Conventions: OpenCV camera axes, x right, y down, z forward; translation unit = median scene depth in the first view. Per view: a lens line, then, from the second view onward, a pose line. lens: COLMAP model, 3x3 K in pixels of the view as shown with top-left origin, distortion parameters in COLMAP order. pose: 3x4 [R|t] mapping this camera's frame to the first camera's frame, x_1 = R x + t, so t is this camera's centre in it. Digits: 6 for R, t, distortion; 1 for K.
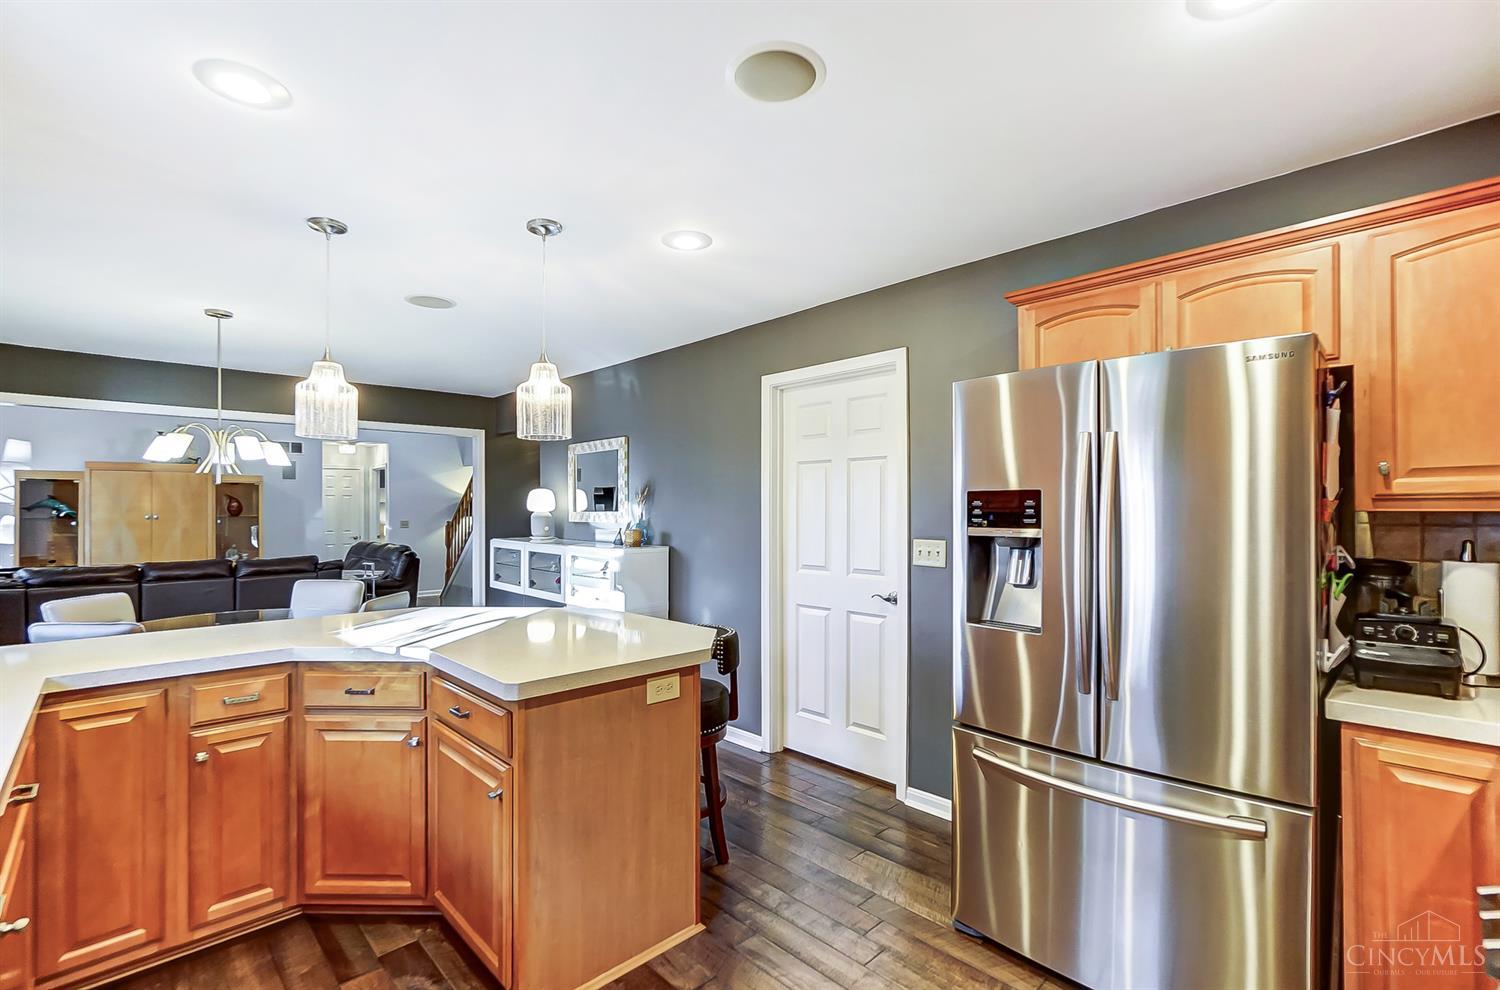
lens RADIAL K [[668.2, 0, 754.6], [0, 668.2, 507.8], [0, 0, 1]] dist [-0.017996, 0.003940]
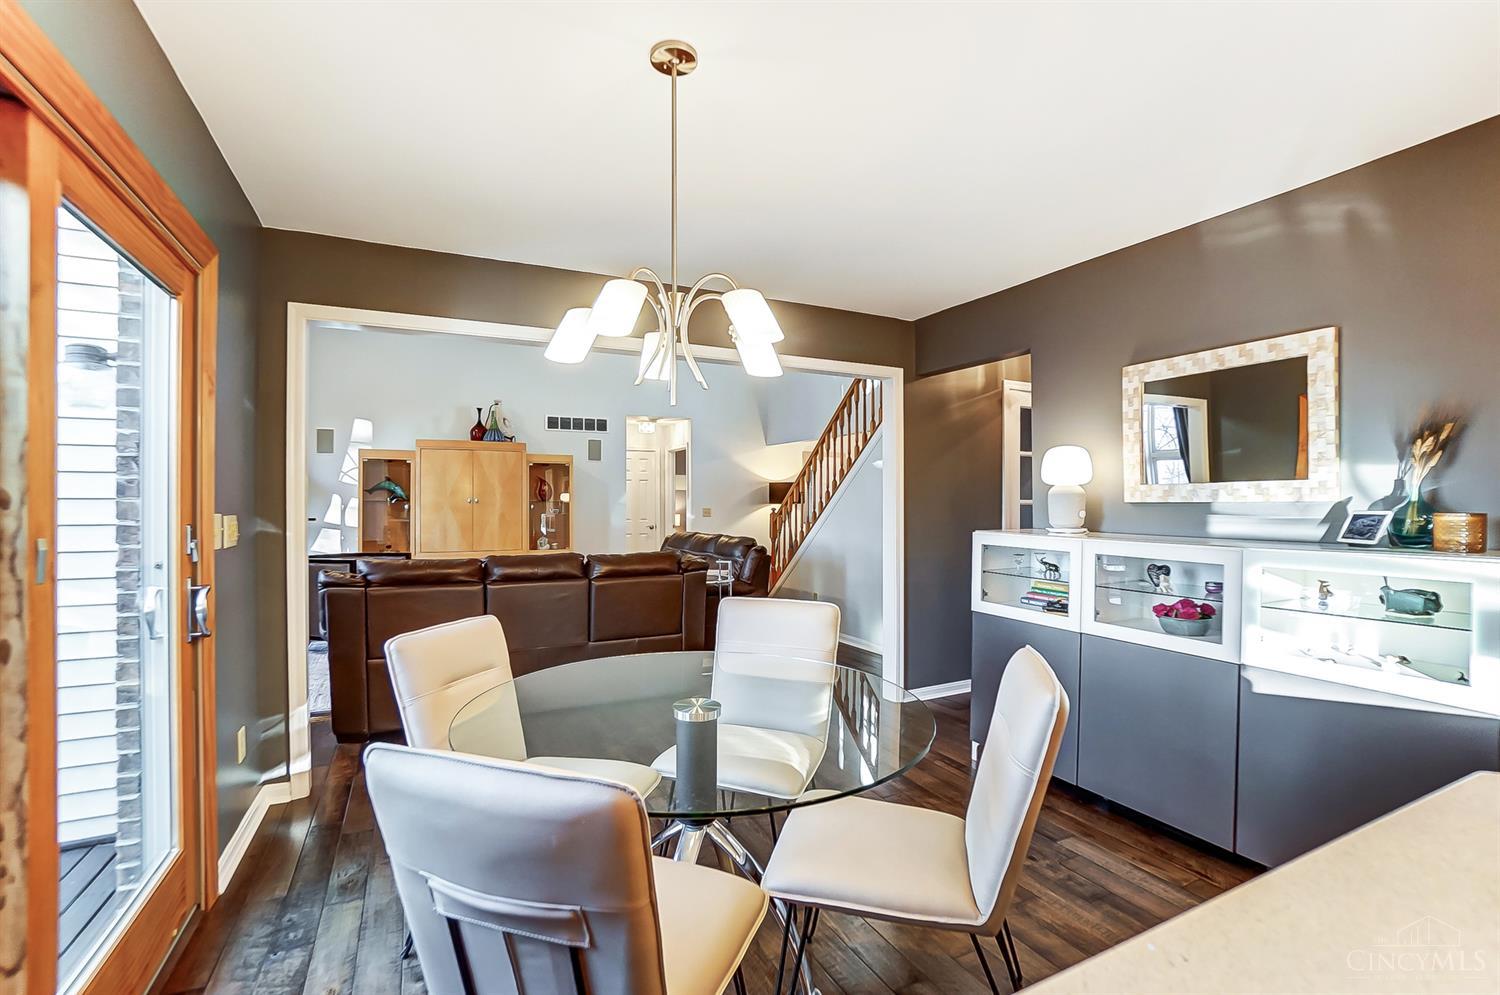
lens RADIAL K [[668.2, 0, 752.4], [0, 668.2, 495.7], [0, 0, 1]] dist [-0.017996, 0.003940]
pose [[0.952794, -0.001830, -0.303611, -0.394804], [-0.000179, 0.999978, -0.006591, 0.018213], [0.303617, 0.006334, 0.952773, 0.354447]]
